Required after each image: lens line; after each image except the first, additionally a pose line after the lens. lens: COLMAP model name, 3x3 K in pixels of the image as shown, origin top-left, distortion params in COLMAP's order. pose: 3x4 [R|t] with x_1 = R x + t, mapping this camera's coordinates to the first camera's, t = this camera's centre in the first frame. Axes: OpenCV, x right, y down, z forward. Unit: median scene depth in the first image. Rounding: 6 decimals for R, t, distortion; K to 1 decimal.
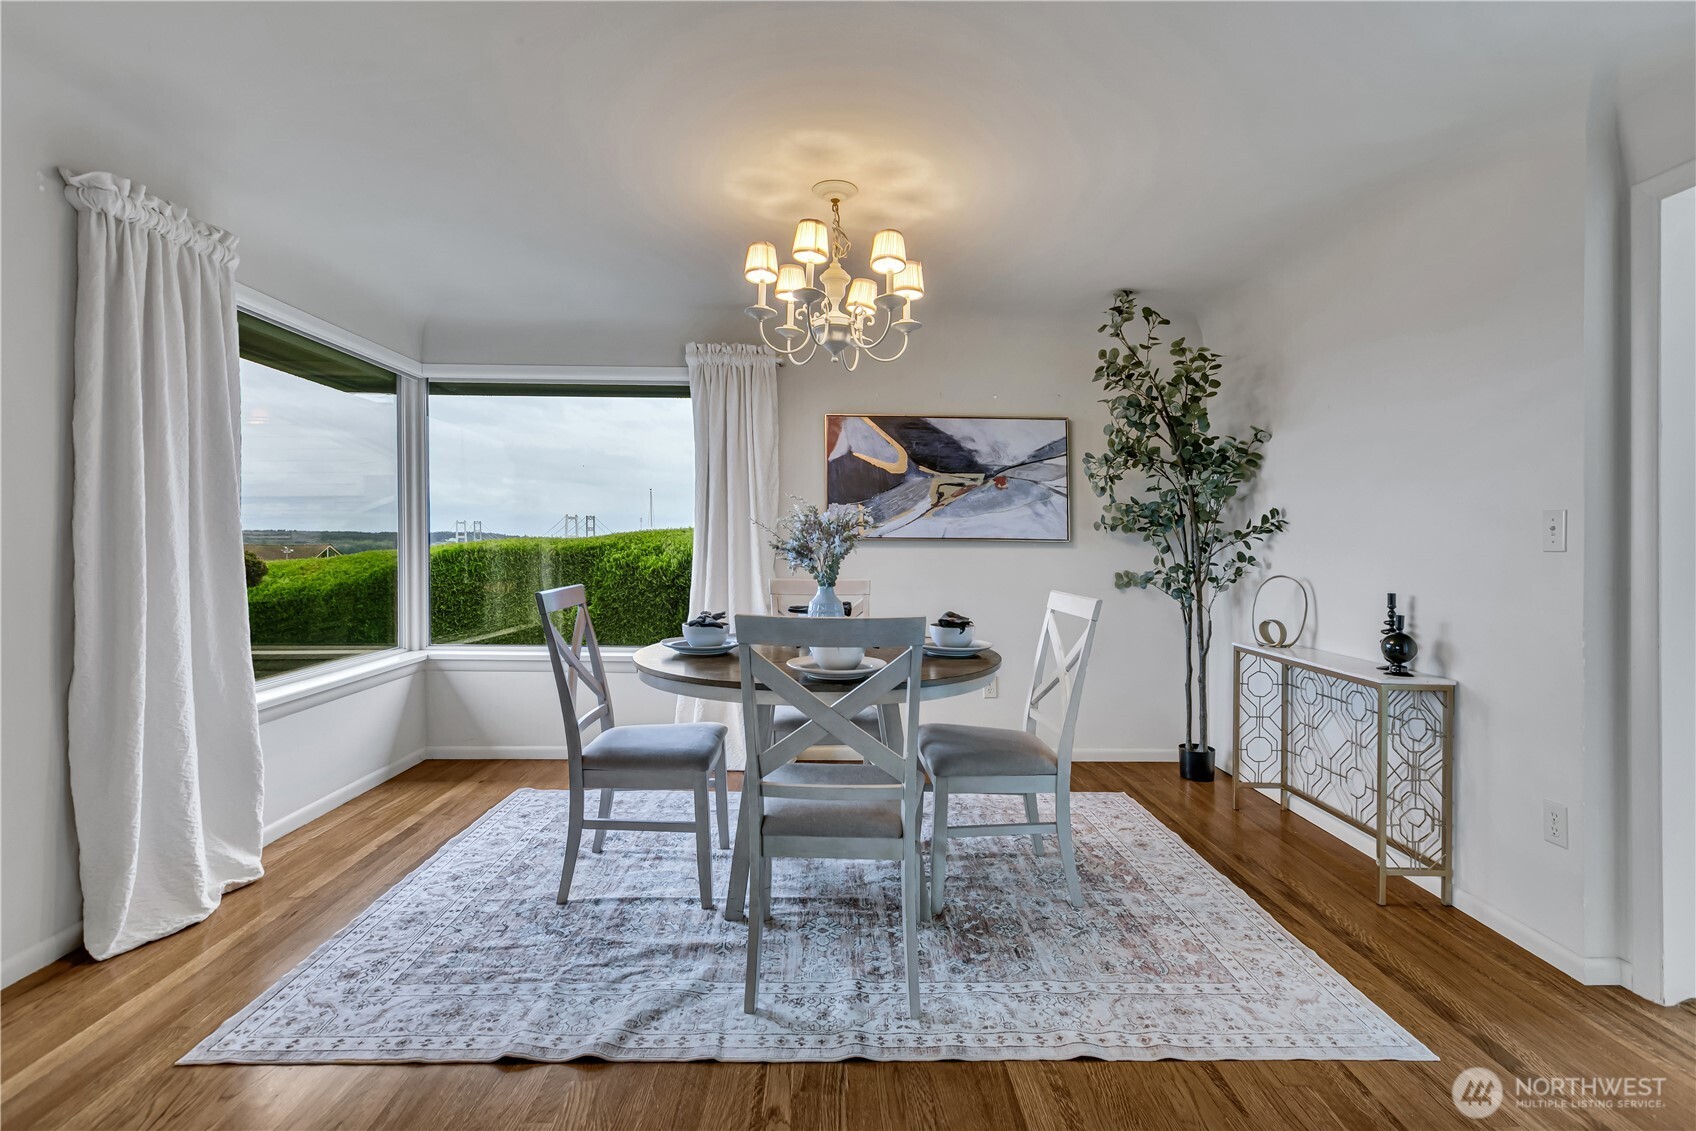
lens RADIAL K [[784.2, 0, 830.9], [0, 784.2, 544.6], [0, 0, 1]] dist [0.004839, -0.001520]
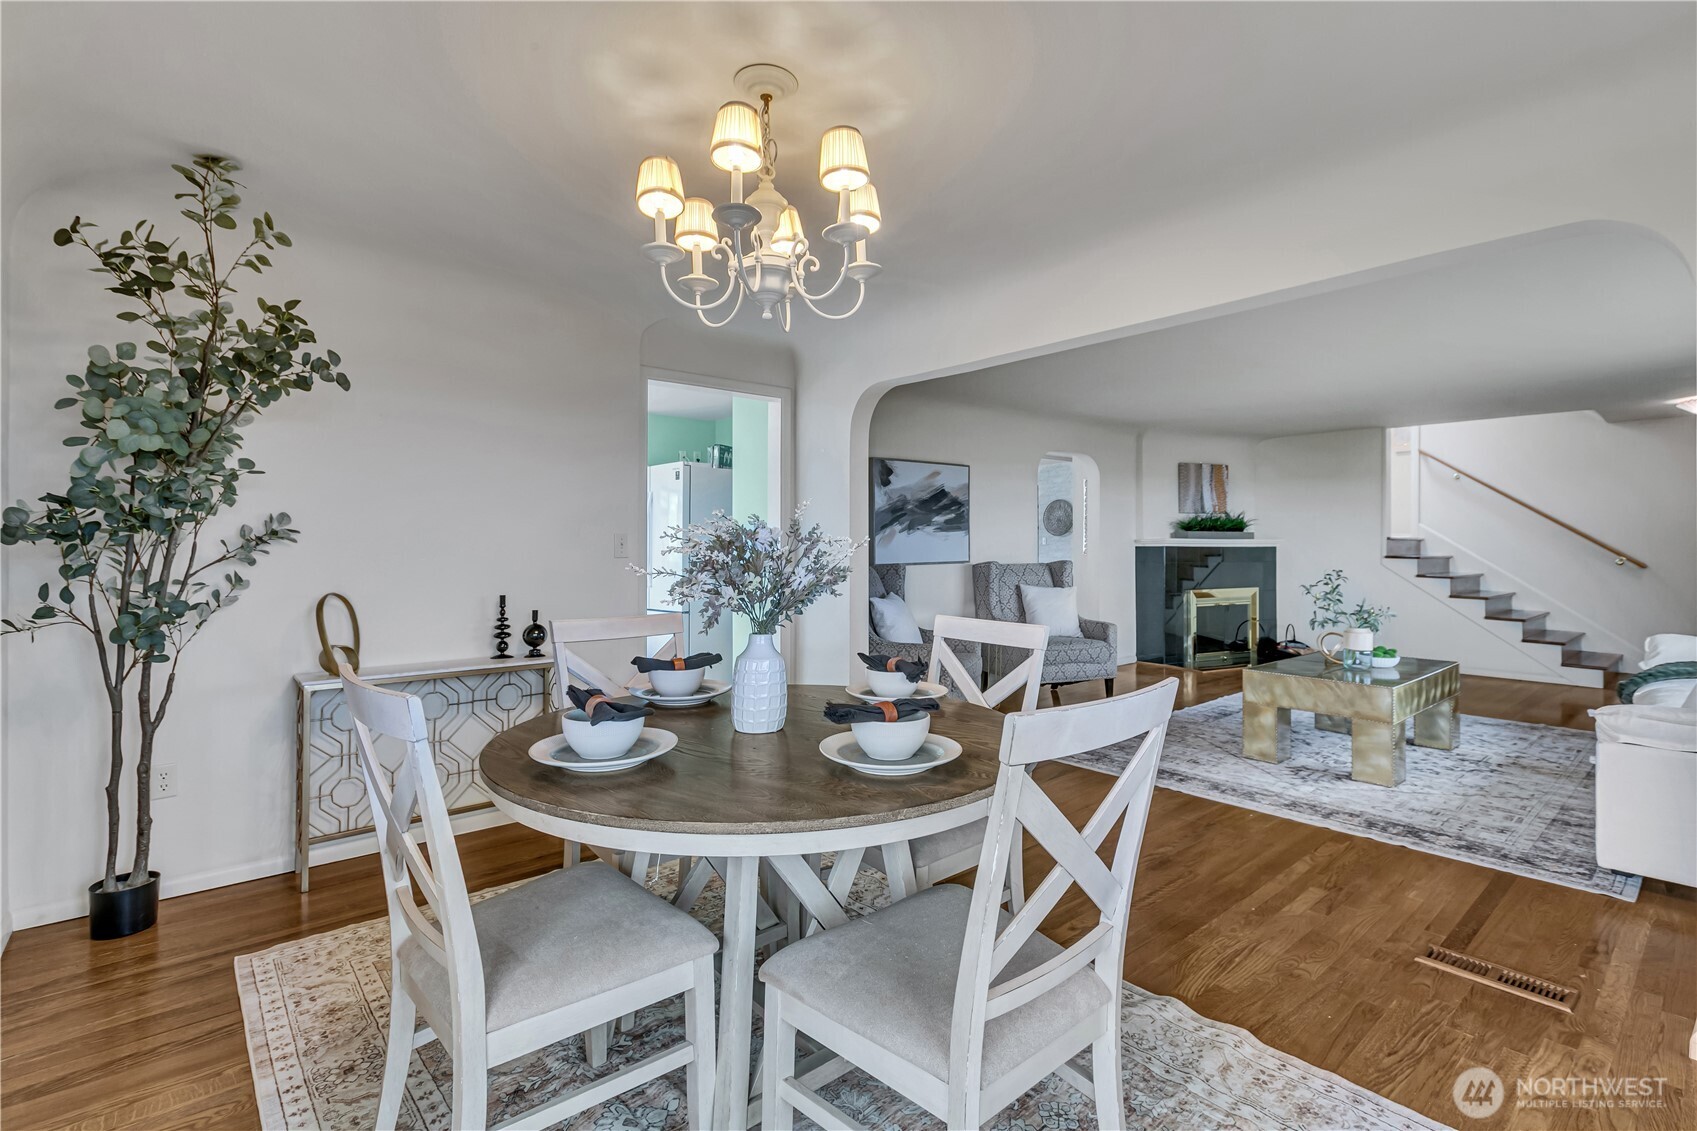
lens RADIAL K [[784.7, 0, 834.7], [0, 784.7, 574.4], [0, 0, 1]] dist [0.004839, -0.001520]
pose [[-0.624231, -0.043693, 0.780017, -0.445275], [-0.006477, 0.998690, 0.050759, -0.032360], [-0.781213, 0.026633, -0.623696, 1.069235]]
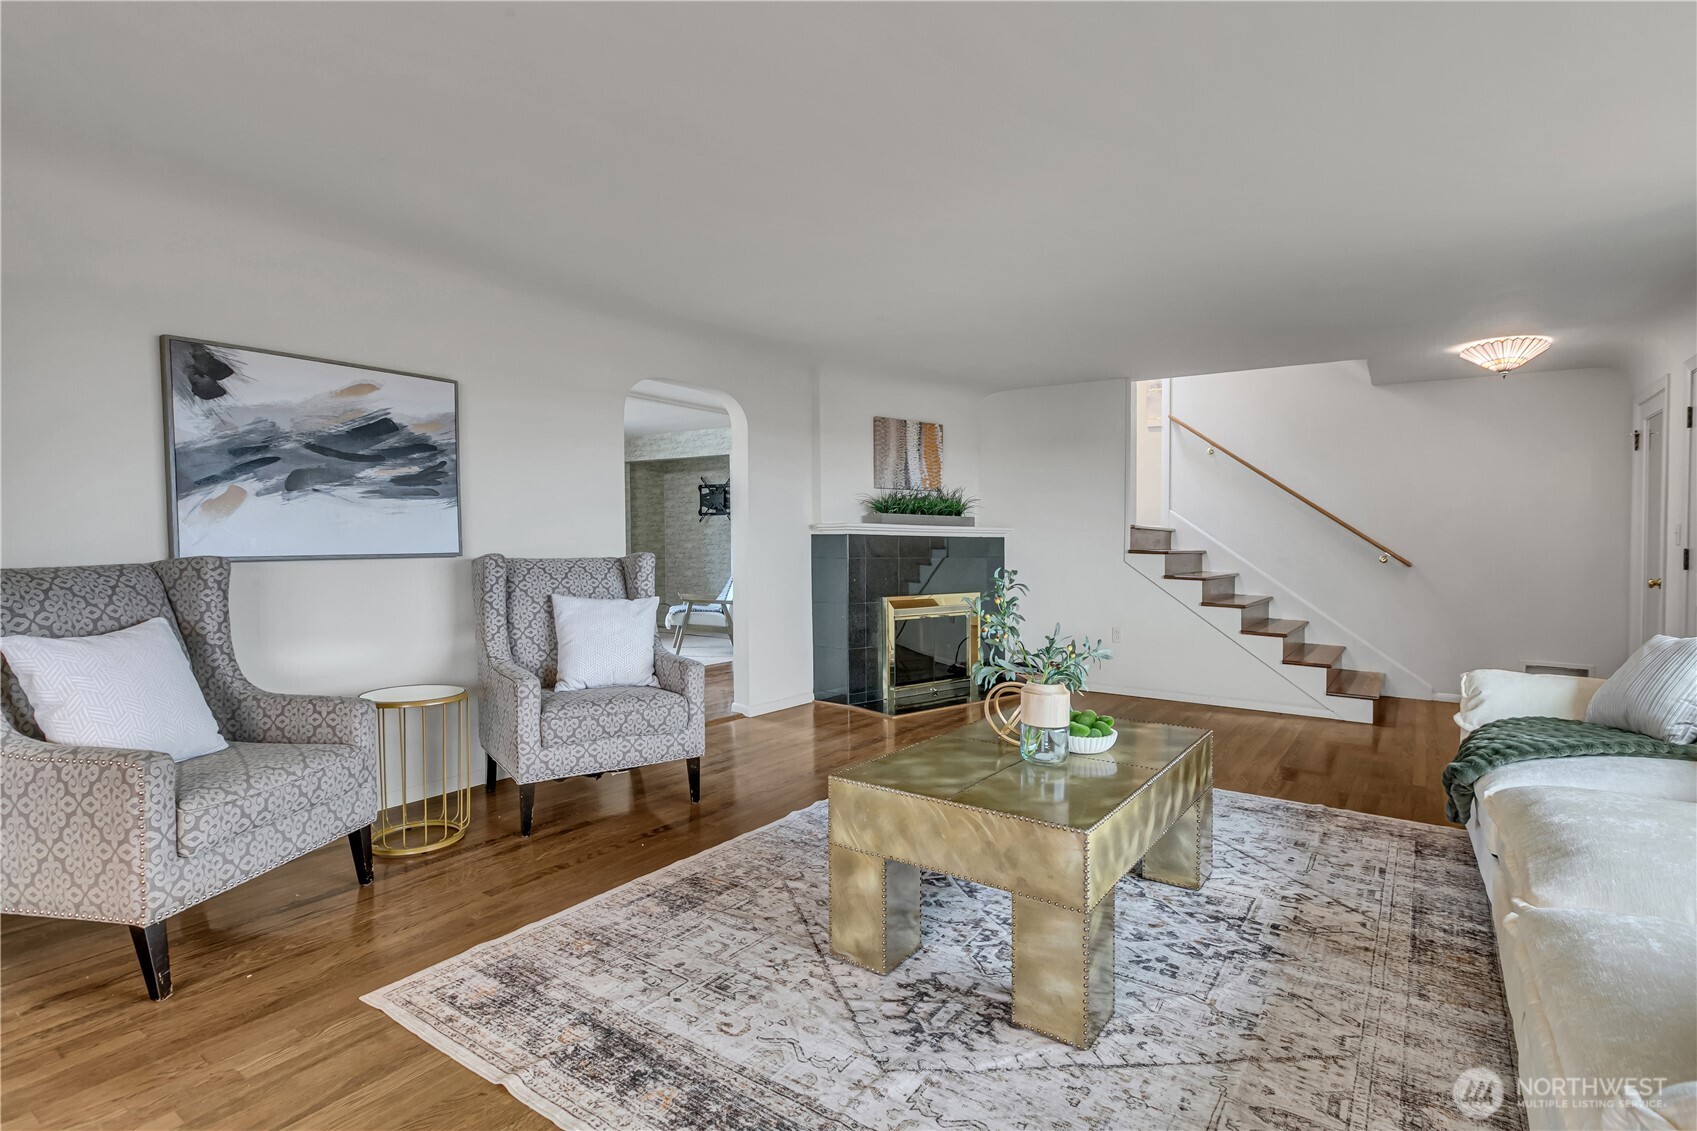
lens RADIAL K [[842.5, 0, 841.1], [0, 842.5, 584.0], [0, 0, 1]] dist [0.010266, 0.002340]
pose [[-0.801777, -0.051173, 0.595429, -0.263321], [-0.017356, 0.997901, 0.062391, -0.010426], [-0.597372, 0.039689, -0.800982, 0.272459]]
